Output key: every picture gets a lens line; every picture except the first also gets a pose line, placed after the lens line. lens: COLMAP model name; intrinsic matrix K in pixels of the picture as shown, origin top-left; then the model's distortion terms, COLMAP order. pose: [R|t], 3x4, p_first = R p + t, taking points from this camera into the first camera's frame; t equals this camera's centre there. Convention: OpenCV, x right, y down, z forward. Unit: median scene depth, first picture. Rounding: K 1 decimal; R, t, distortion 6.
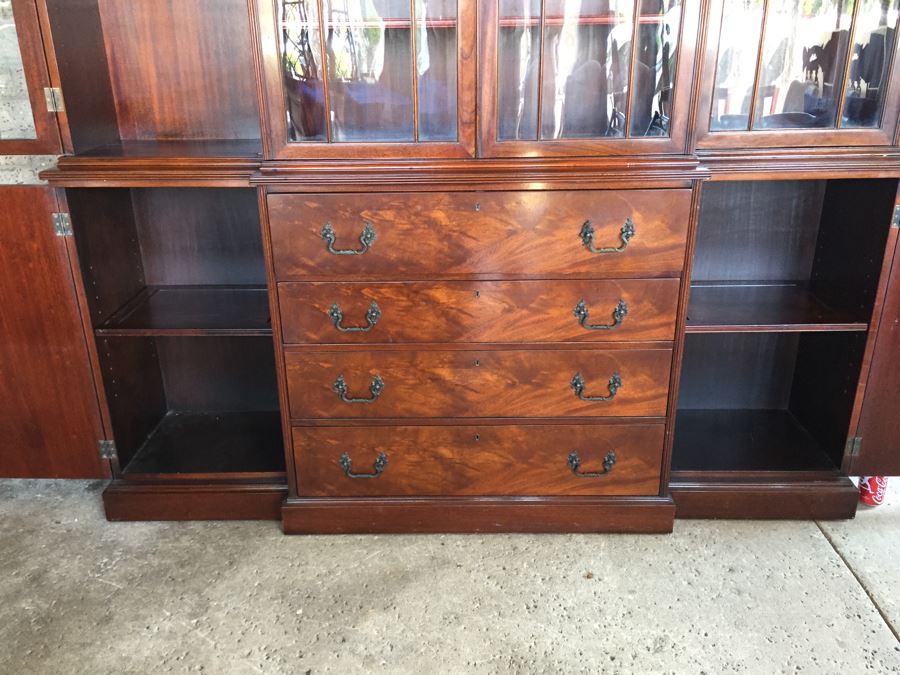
lens RADIAL K [[772.8, 0, 450.0], [0, 772.8, 337.5], [0, 0, 1]] dist [0.094109, -0.144063]
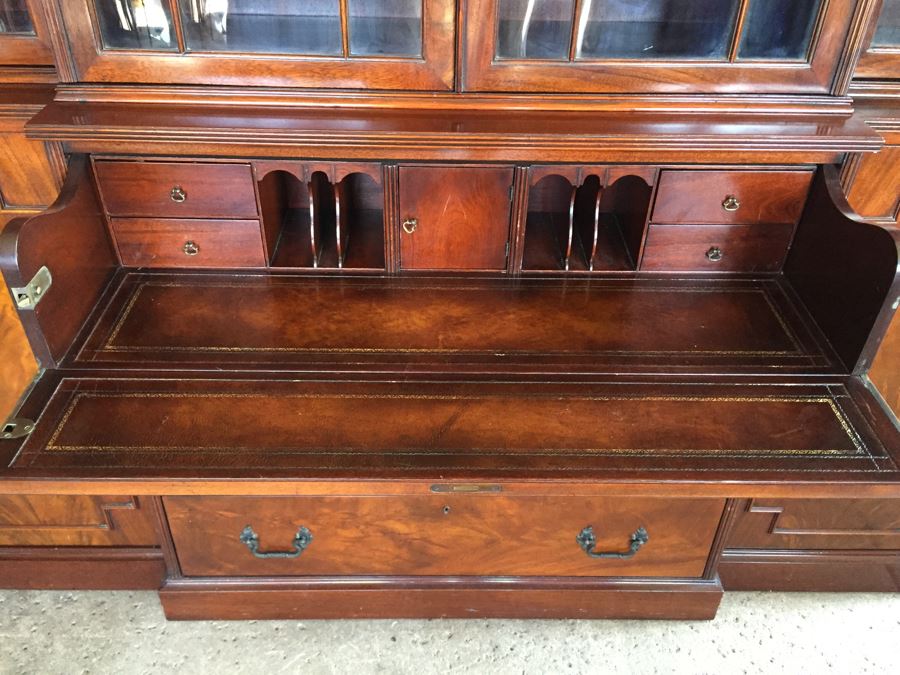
lens RADIAL K [[769.7, 0, 450.0], [0, 769.7, 337.5], [0, 0, 1]] dist [0.095736, -0.140764]
pose [[0.999031, 0.014735, 0.041465, 0.008432], [-0.024091, 0.971665, 0.235133, -0.170974], [-0.036825, -0.235905, 0.971078, 0.383070]]
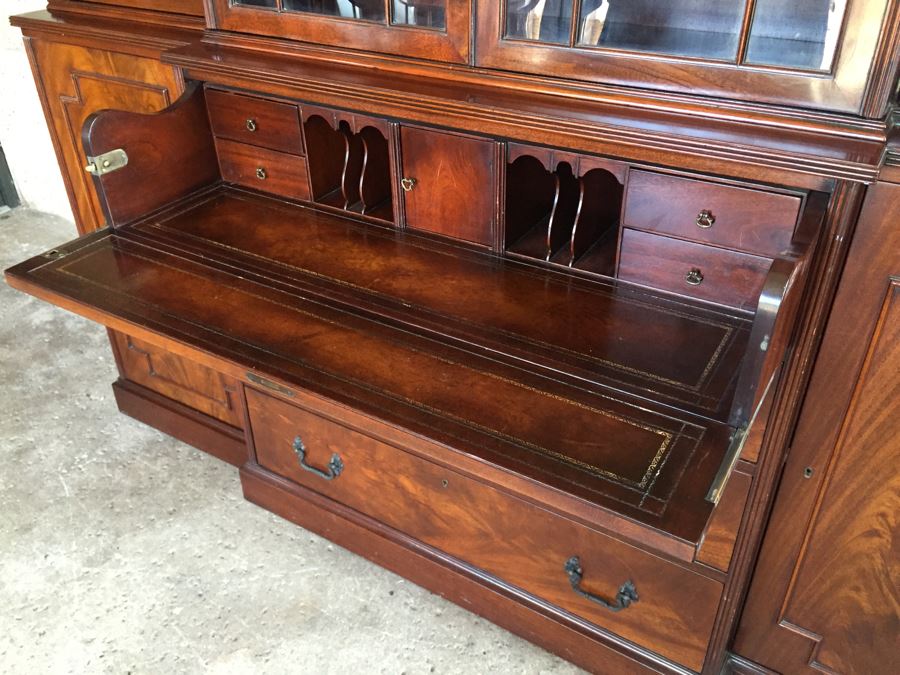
lens RADIAL K [[772.8, 0, 450.0], [0, 772.8, 337.5], [0, 0, 1]] dist [0.094109, -0.144063]
pose [[0.856152, 0.281485, -0.433325, 0.297315], [-0.196274, 0.952901, 0.231205, -0.151628], [0.477997, -0.112896, 0.871076, 0.414707]]
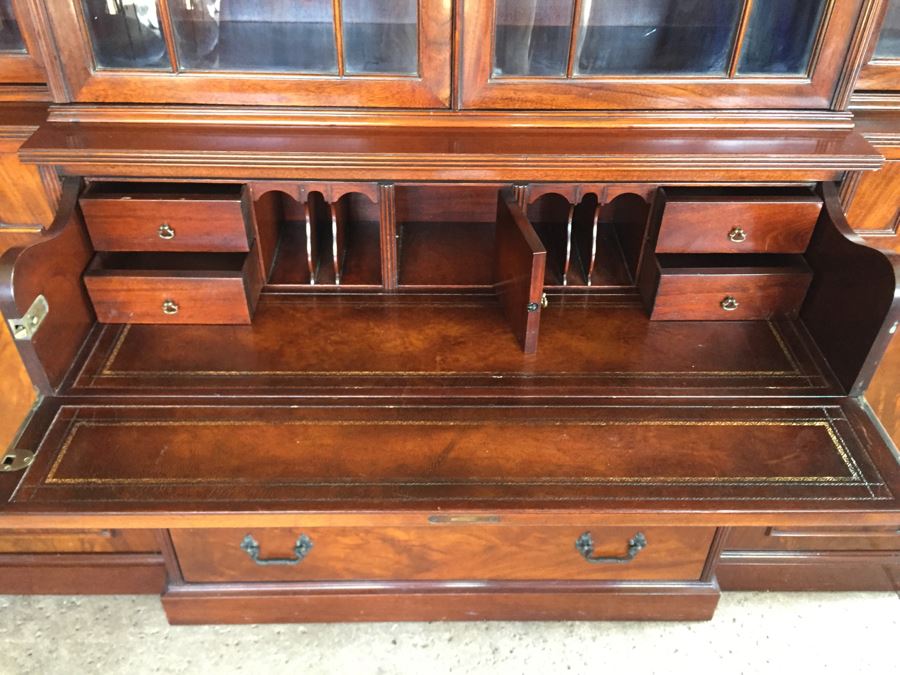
lens RADIAL K [[772.8, 0, 450.0], [0, 772.8, 337.5], [0, 0, 1]] dist [0.094109, -0.144063]
pose [[0.999096, 0.008290, 0.041690, 0.009568], [-0.019033, 0.964230, 0.264383, -0.197963], [-0.038007, -0.264938, 0.963516, 0.388398]]
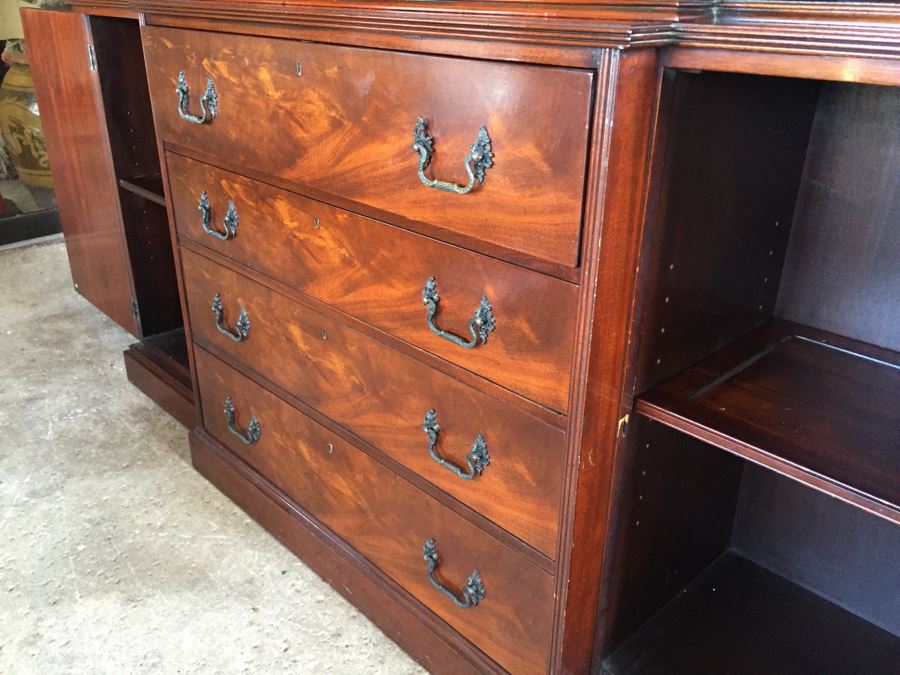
lens RADIAL K [[772.8, 0, 450.0], [0, 772.8, 337.5], [0, 0, 1]] dist [0.094109, -0.144063]
pose [[0.695886, 0.314085, -0.645827, 0.492558], [-0.287812, 0.945884, 0.149891, -0.084890], [0.657956, 0.081570, 0.748625, 0.564654]]
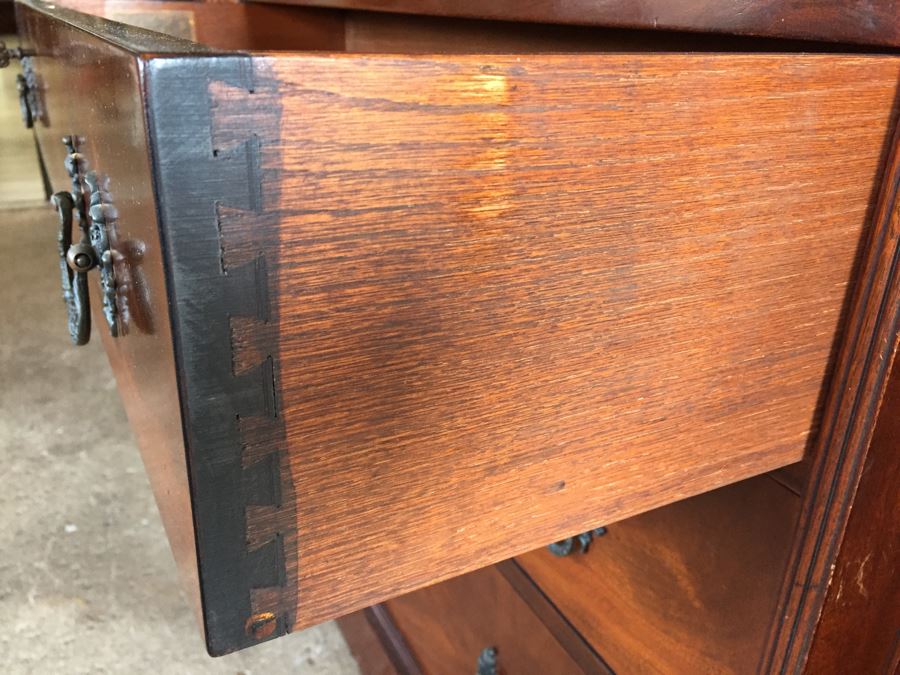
lens RADIAL K [[781.3, 0, 450.0], [0, 781.3, 337.5], [0, 0, 1]] dist [0.088833, -0.154818]
pose [[0.461415, 0.371753, -0.805541, 0.357968], [-0.378179, 0.903768, 0.200463, -0.021768], [0.802544, 0.212142, 0.557601, 0.783310]]
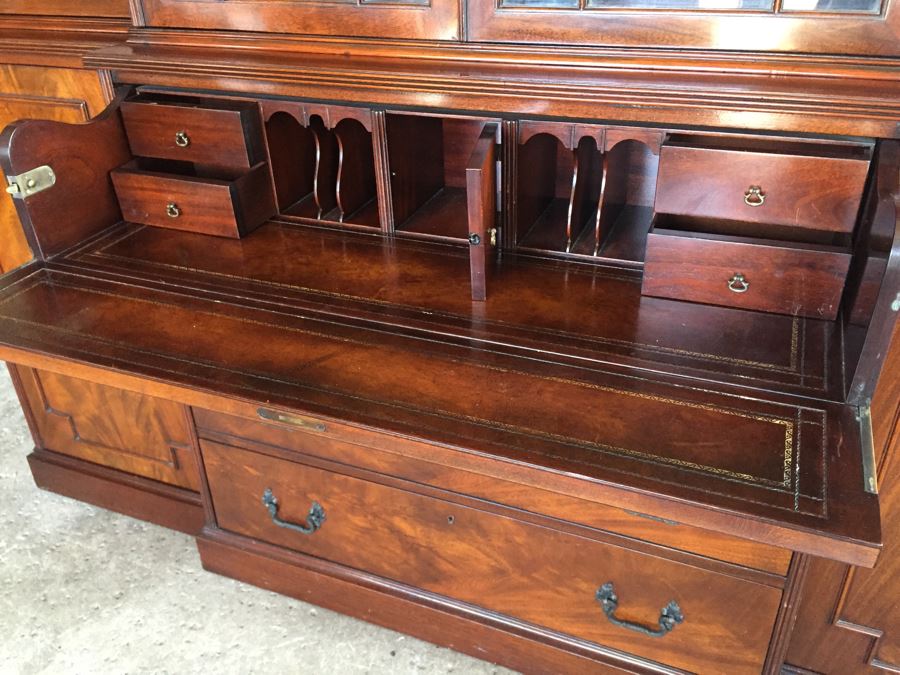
lens RADIAL K [[772.8, 0, 450.0], [0, 772.8, 337.5], [0, 0, 1]] dist [0.094109, -0.144063]
pose [[0.929259, 0.174227, -0.325764, 0.206886], [-0.125482, 0.978238, 0.165243, -0.110666], [0.347464, -0.112676, 0.930899, 0.442660]]
